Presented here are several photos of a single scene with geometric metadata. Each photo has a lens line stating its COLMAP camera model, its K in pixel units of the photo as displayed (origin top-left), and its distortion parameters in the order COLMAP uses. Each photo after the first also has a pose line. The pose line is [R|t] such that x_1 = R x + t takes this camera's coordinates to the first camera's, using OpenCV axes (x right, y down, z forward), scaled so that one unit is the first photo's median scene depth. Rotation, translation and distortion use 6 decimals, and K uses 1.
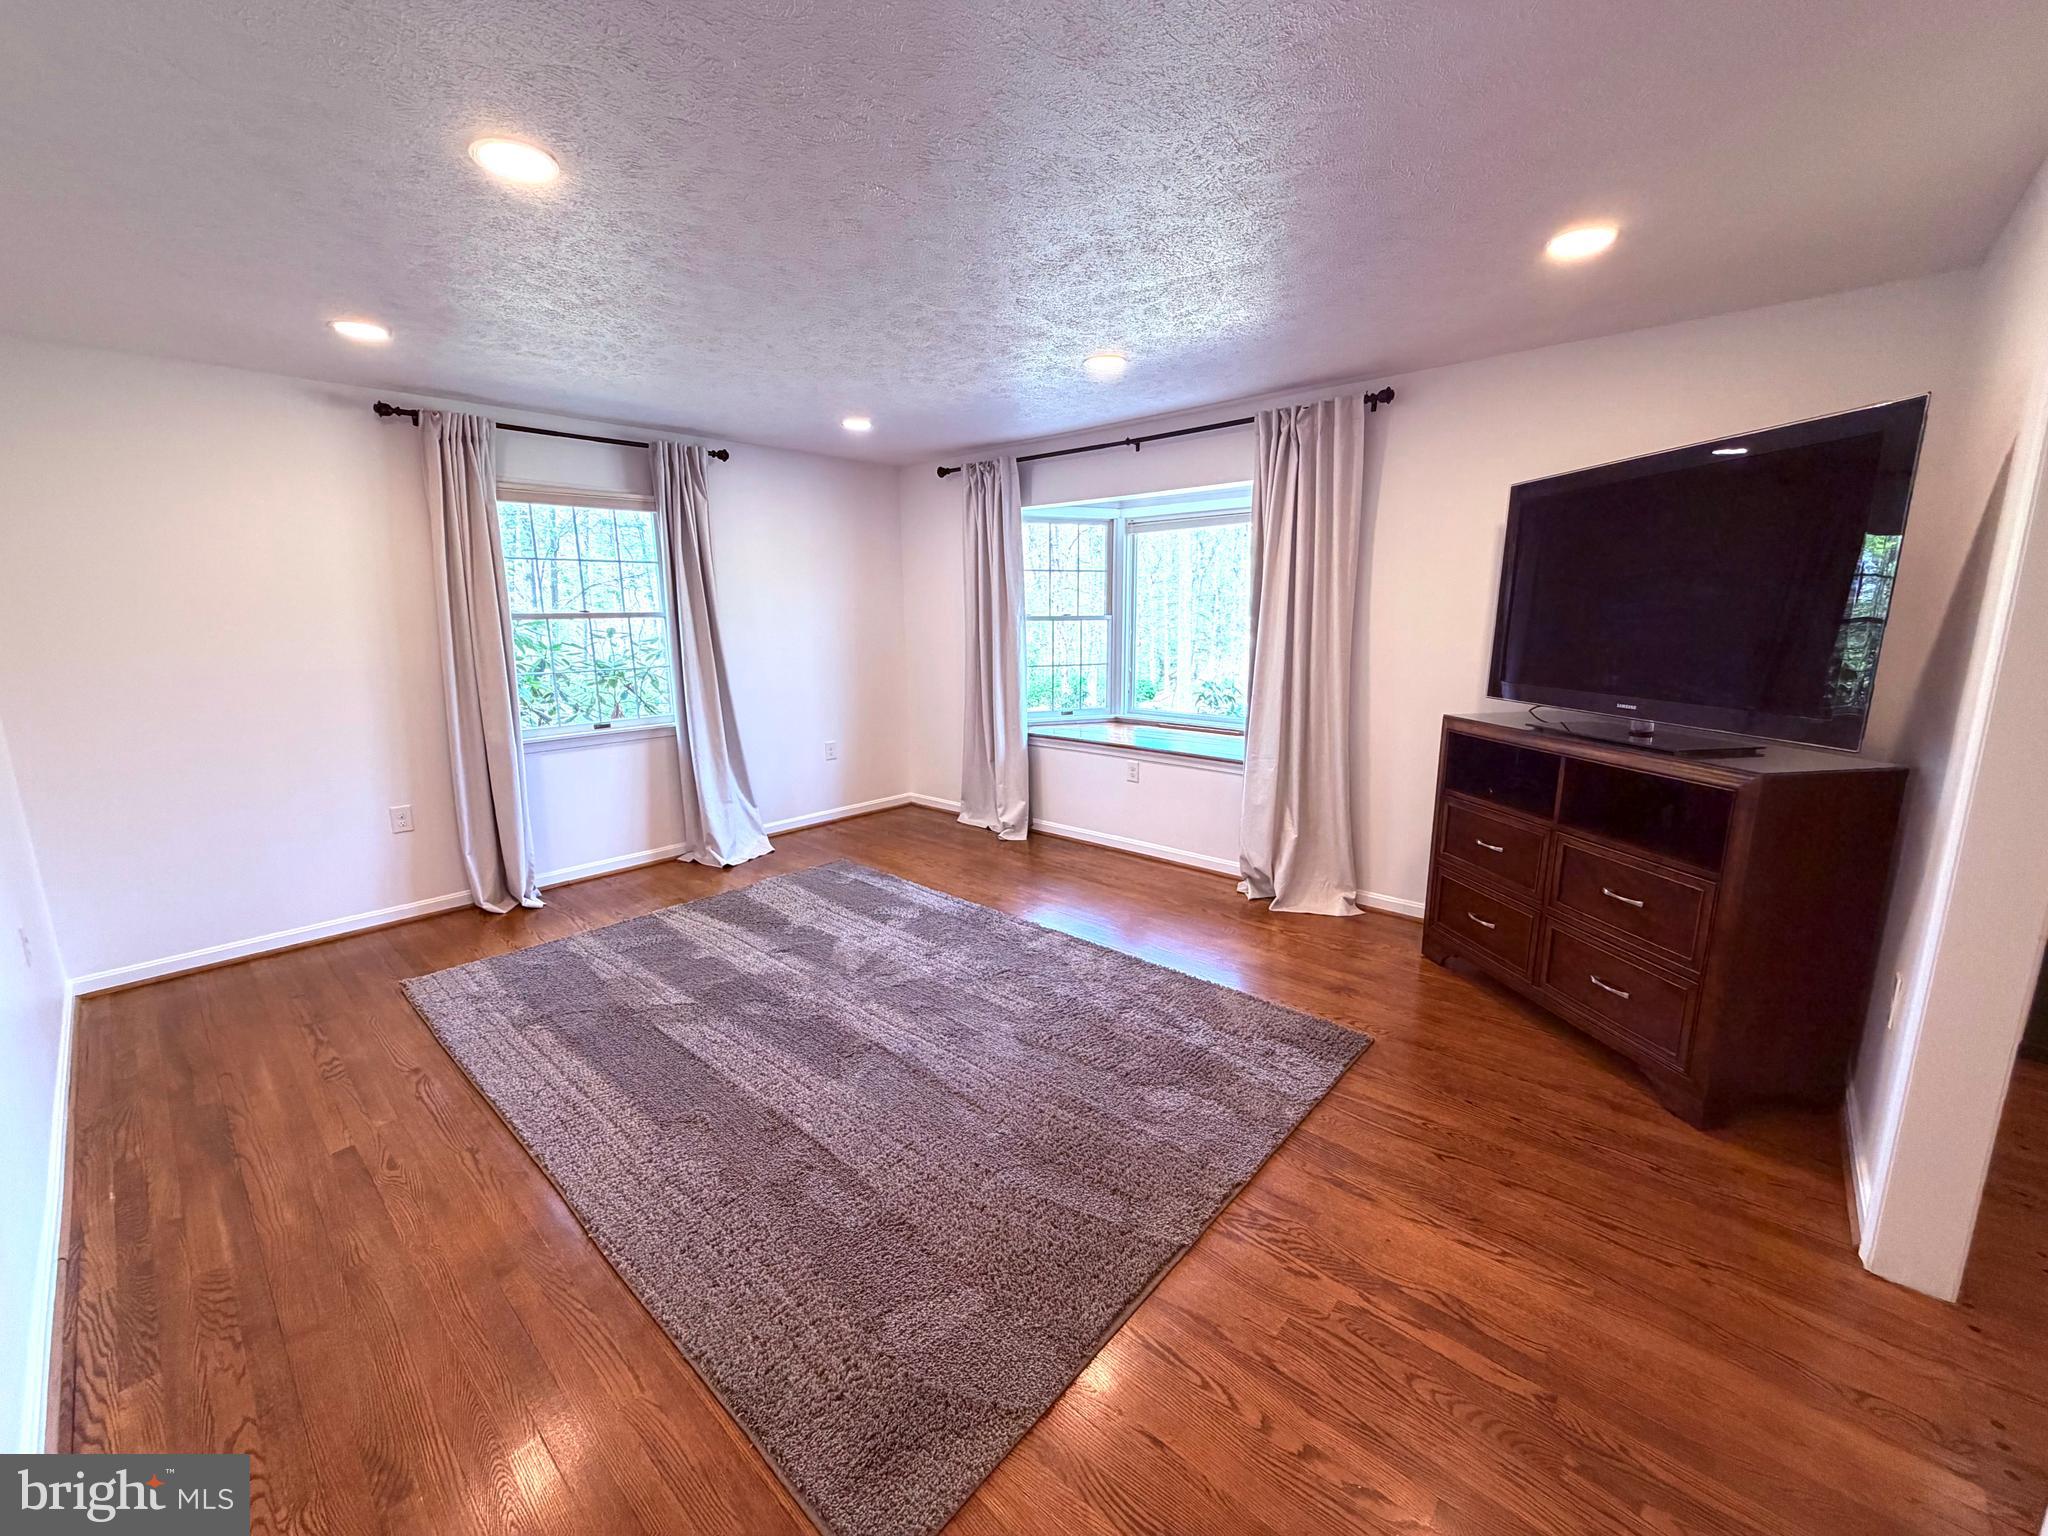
lens RADIAL K [[820.8, 0, 1017.4], [0, 820.8, 764.4], [0, 0, 1]] dist [-0.000145, 0.000037]
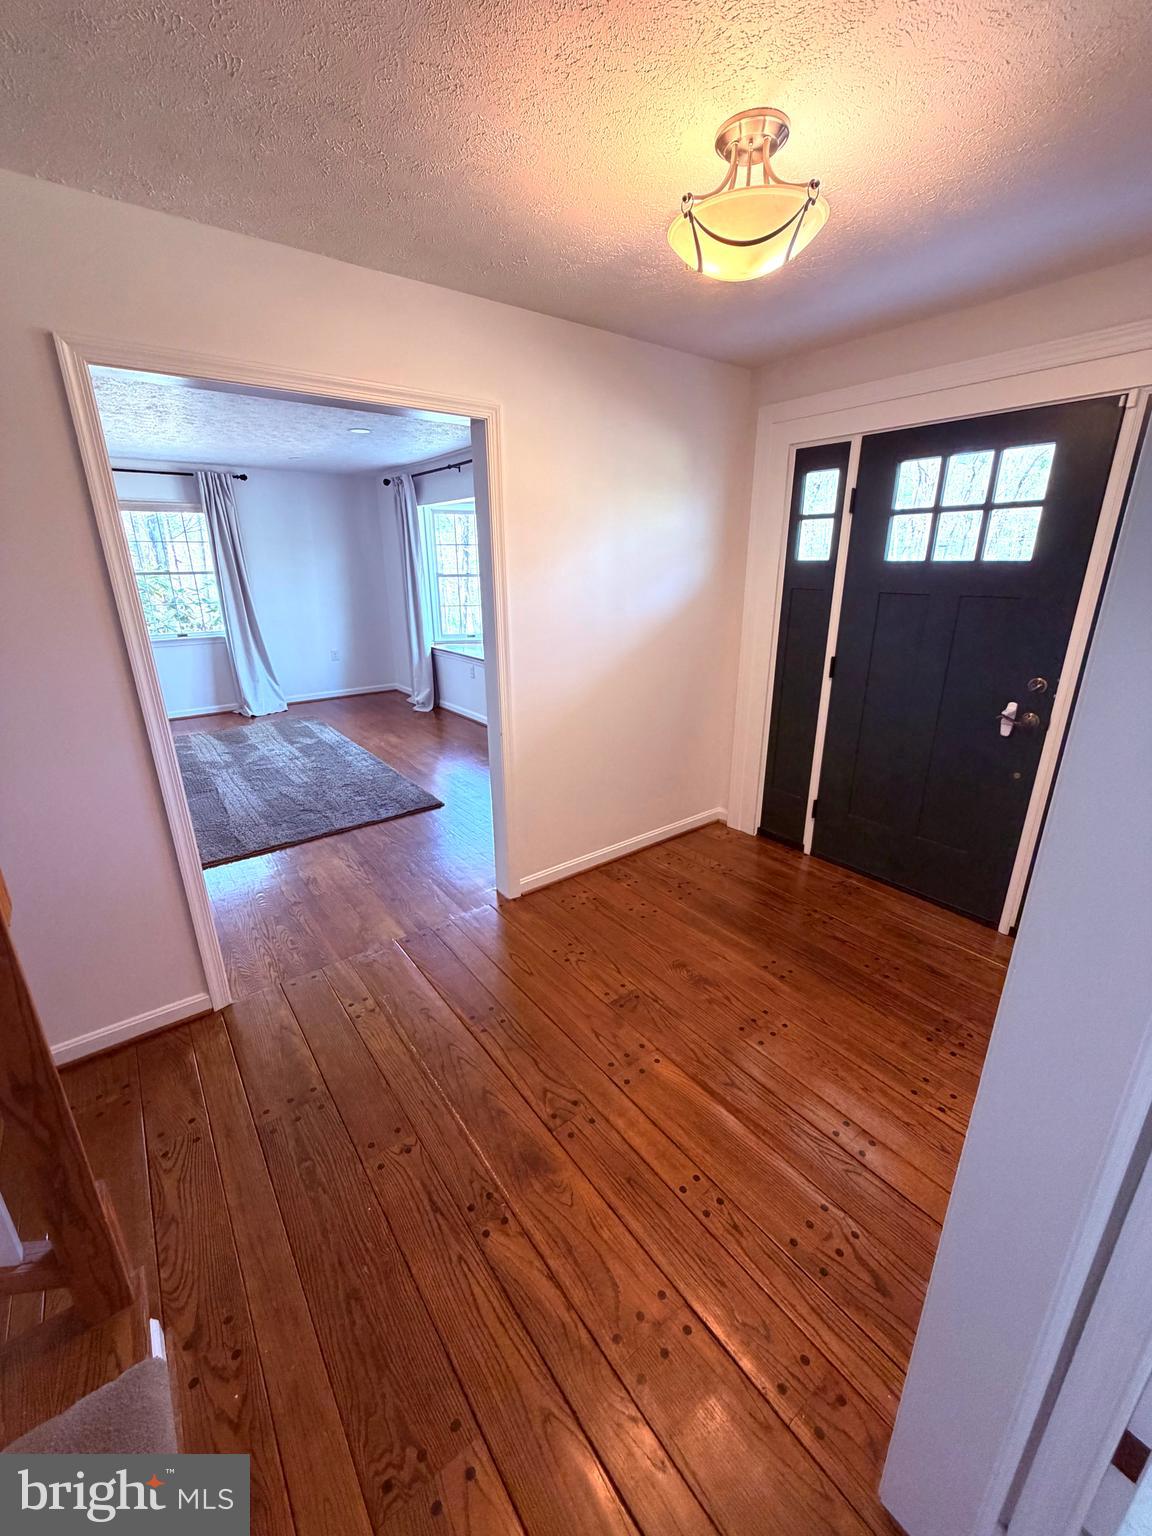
lens RADIAL K [[615.6, 0, 581.4], [0, 615.6, 761.0], [0, 0, 1]] dist [-0.000145, 0.000037]
pose [[0.983907, 0.059096, -0.168626, 0.594549], [-0.037324, 0.990879, 0.129479, 0.019216], [0.174739, -0.121101, 0.977139, -0.211417]]
